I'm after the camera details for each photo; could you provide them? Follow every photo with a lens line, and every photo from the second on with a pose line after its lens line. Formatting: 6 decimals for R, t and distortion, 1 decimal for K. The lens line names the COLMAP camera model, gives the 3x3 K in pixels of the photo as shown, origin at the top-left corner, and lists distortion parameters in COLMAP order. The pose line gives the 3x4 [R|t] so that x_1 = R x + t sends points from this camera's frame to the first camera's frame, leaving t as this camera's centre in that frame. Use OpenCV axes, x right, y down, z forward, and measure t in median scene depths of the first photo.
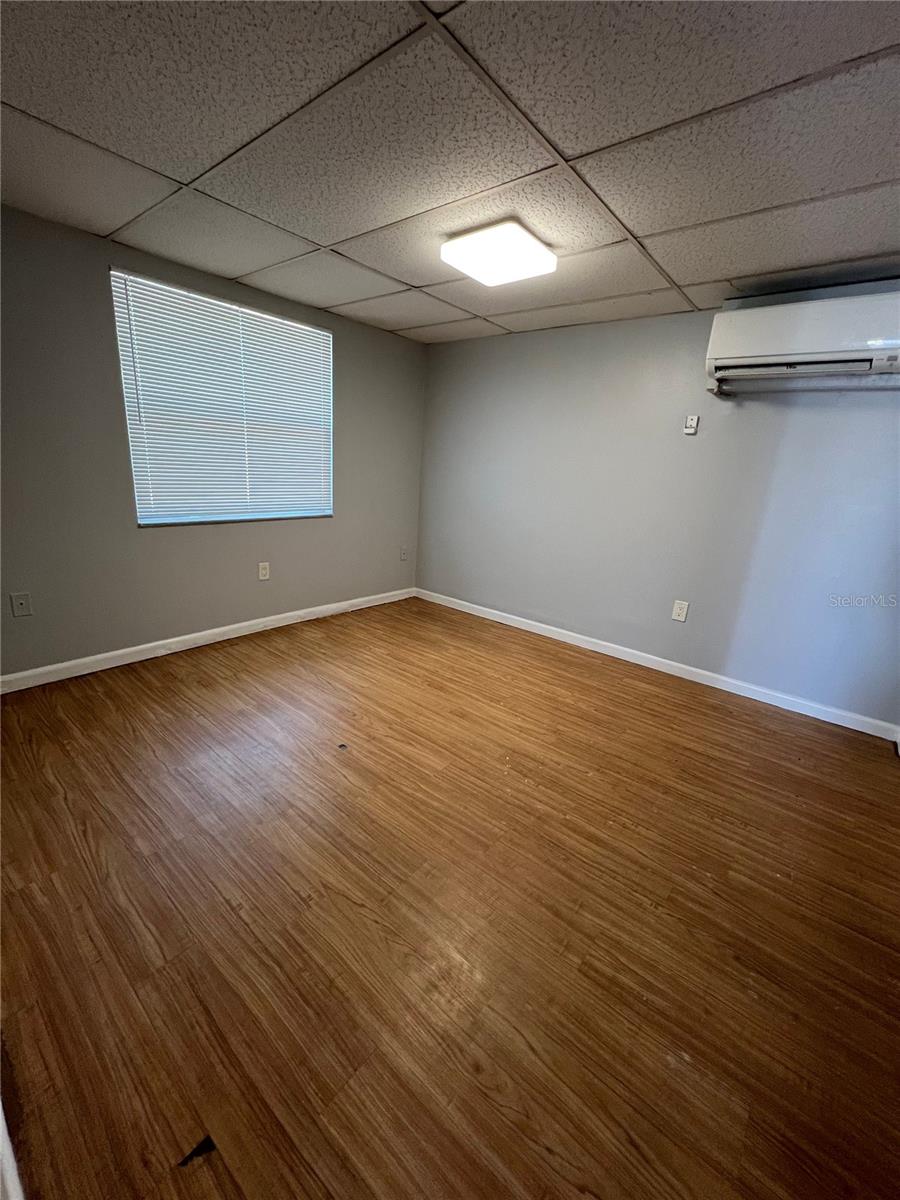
lens RADIAL K [[485.5, 0, 454.3], [0, 485.5, 605.2], [0, 0, 1]] dist [-0.000032, 0.000041]
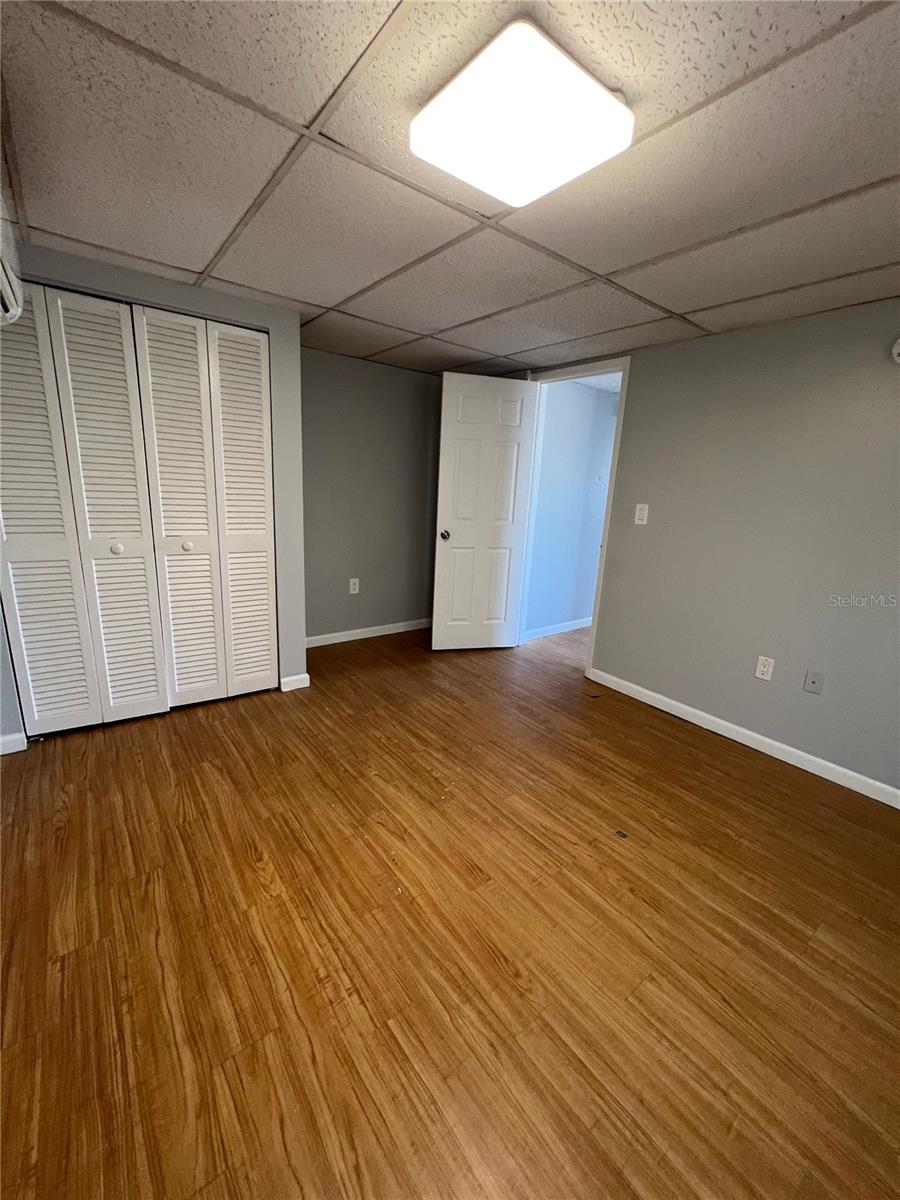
lens RADIAL K [[485.5, 0, 454.3], [0, 485.5, 605.2], [0, 0, 1]] dist [-0.000032, 0.000041]
pose [[-0.969594, -0.164058, 0.181582, -0.022343], [-0.048261, 0.855621, 0.515348, -0.455869], [-0.239912, 0.490915, -0.837523, 1.436092]]
